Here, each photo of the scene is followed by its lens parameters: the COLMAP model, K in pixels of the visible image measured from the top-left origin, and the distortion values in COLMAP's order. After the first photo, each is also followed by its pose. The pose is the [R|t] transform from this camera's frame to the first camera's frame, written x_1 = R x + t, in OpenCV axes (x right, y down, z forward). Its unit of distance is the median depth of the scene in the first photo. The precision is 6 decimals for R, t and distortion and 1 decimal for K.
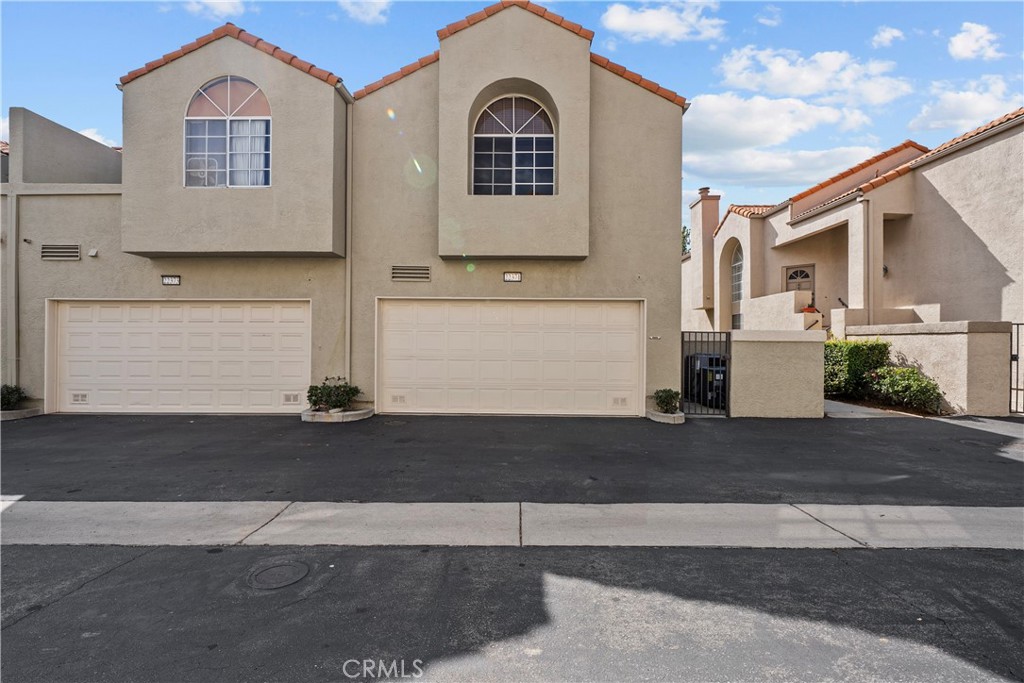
lens RADIAL K [[454.4, 0, 512.0], [0, 454.4, 341.5], [0, 0, 1]] dist [0.000273, 0.000167]
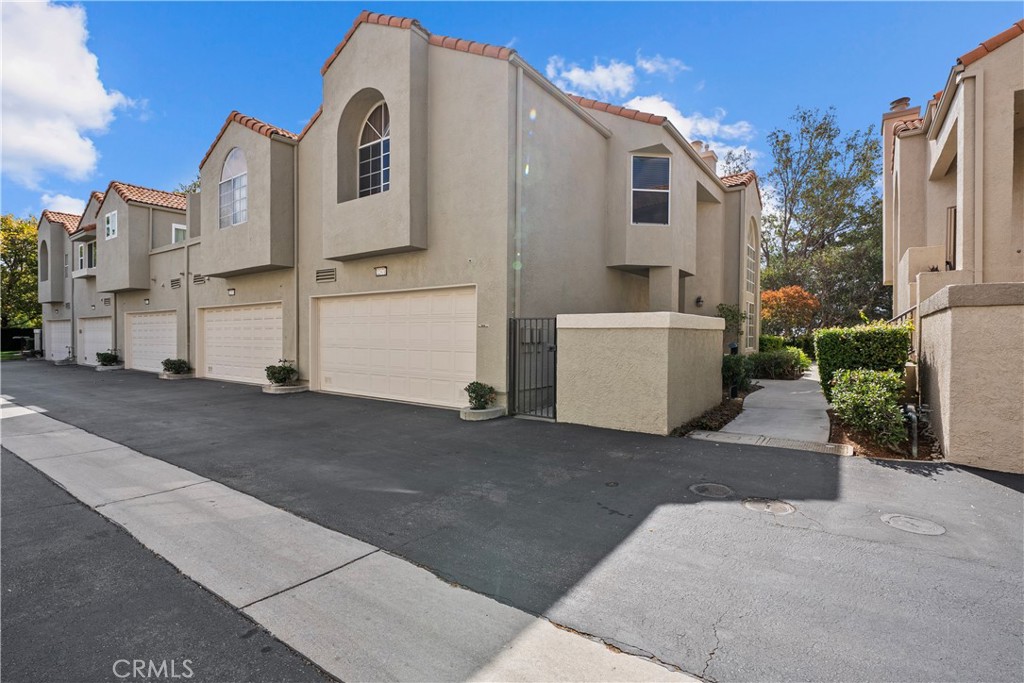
lens RADIAL K [[479.7, 0, 512.0], [0, 479.7, 341.5], [0, 0, 1]] dist [0.000726, 0.000012]
pose [[0.815347, 0.003631, -0.578961, 0.914938], [0.003081, 0.999939, 0.010610, 0.012636], [0.578964, -0.010435, 0.815286, 0.250510]]
